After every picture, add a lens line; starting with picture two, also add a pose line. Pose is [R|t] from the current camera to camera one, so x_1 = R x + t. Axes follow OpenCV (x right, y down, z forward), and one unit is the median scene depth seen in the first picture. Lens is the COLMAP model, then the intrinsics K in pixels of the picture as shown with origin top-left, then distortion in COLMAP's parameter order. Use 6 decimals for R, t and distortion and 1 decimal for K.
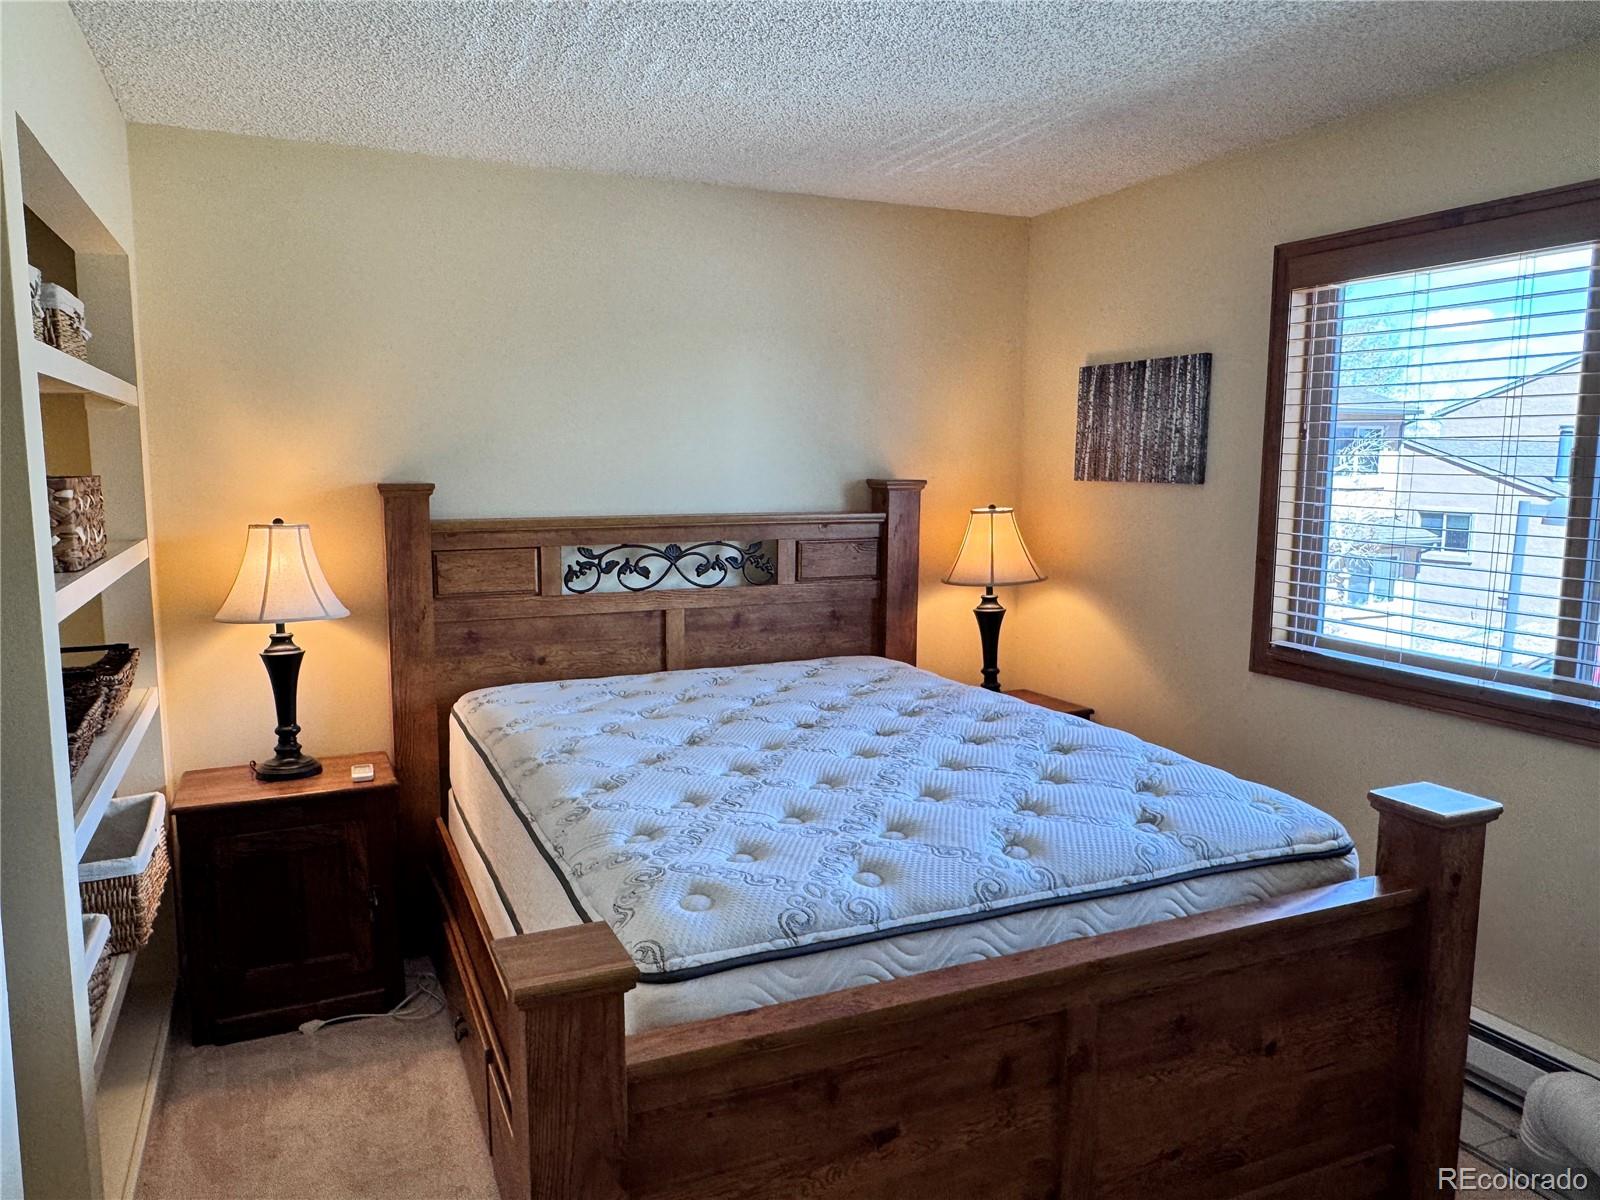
lens RADIAL K [[1123.3, 0, 795.0], [0, 1123.3, 603.7], [0, 0, 1]] dist [0.070066, -0.092370]
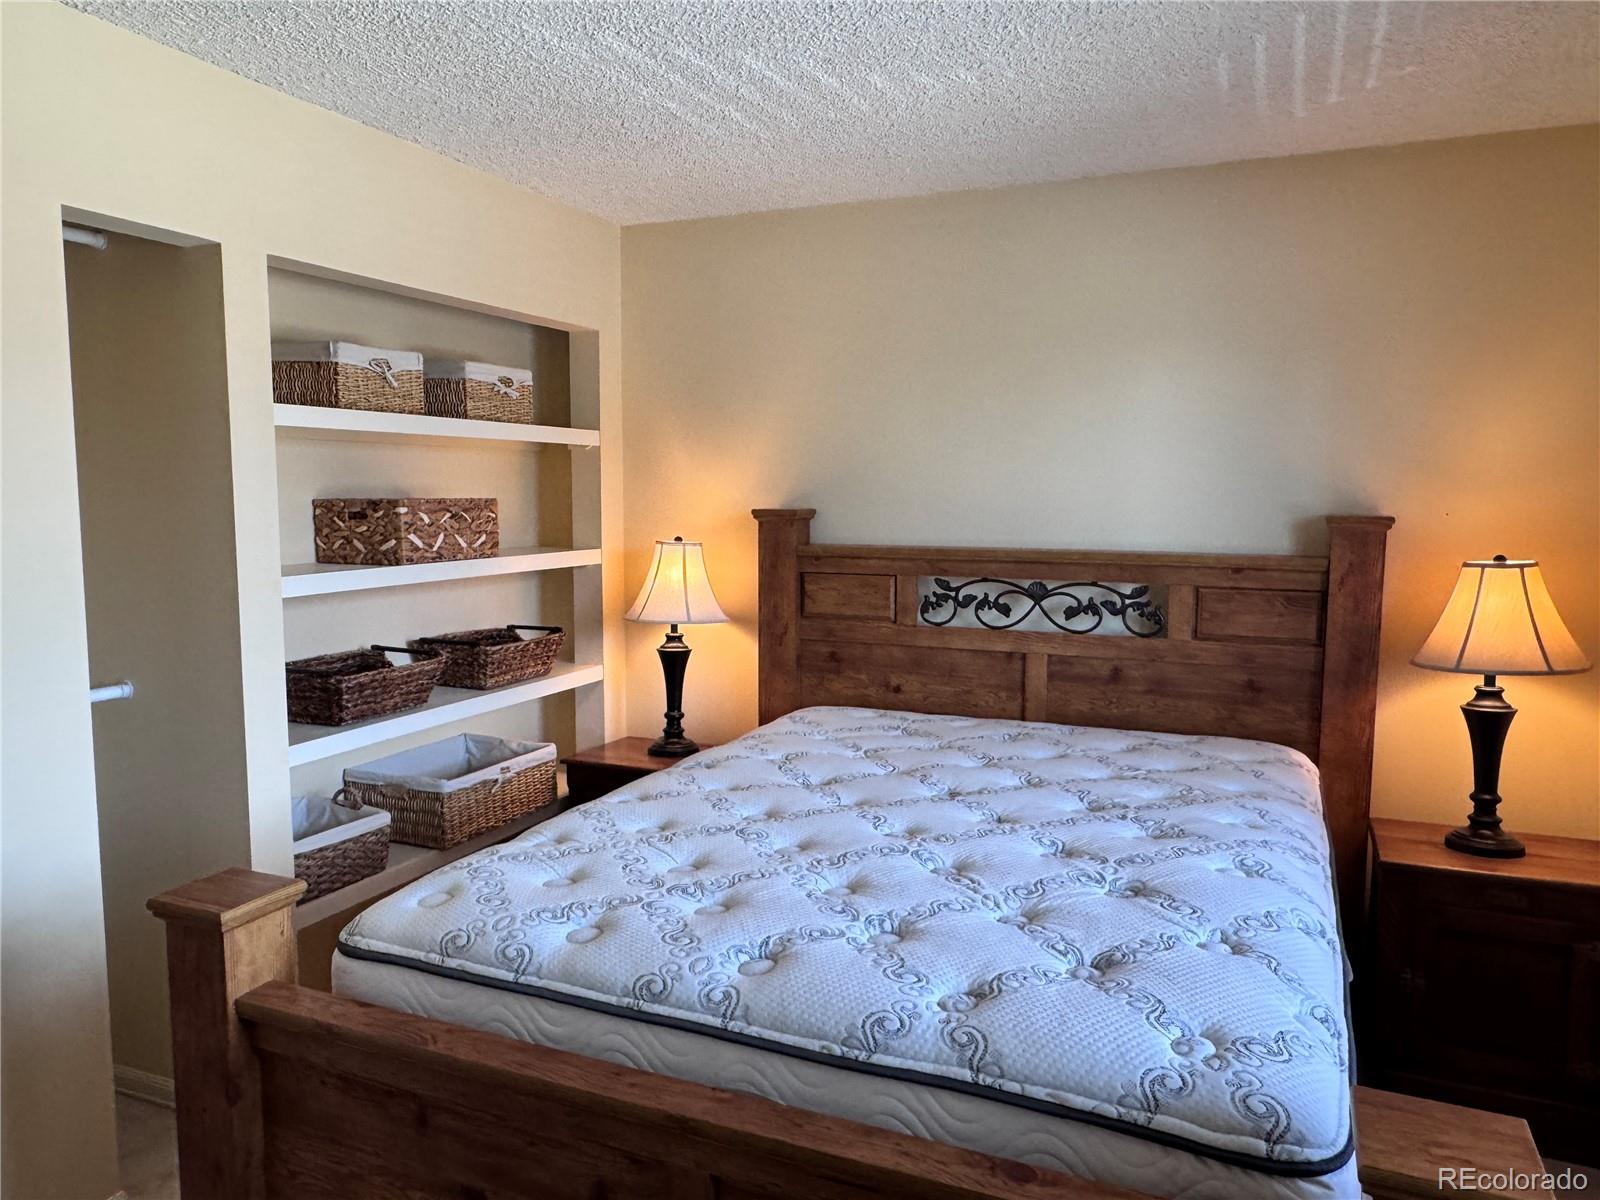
lens RADIAL K [[1123.3, 0, 791.4], [0, 1123.3, 601.7], [0, 0, 1]] dist [0.070066, -0.092370]
pose [[0.660370, 0.074797, -0.747206, 0.451944], [-0.097497, 0.995145, 0.013450, -0.030527], [0.744584, 0.063968, 0.664456, 0.260726]]
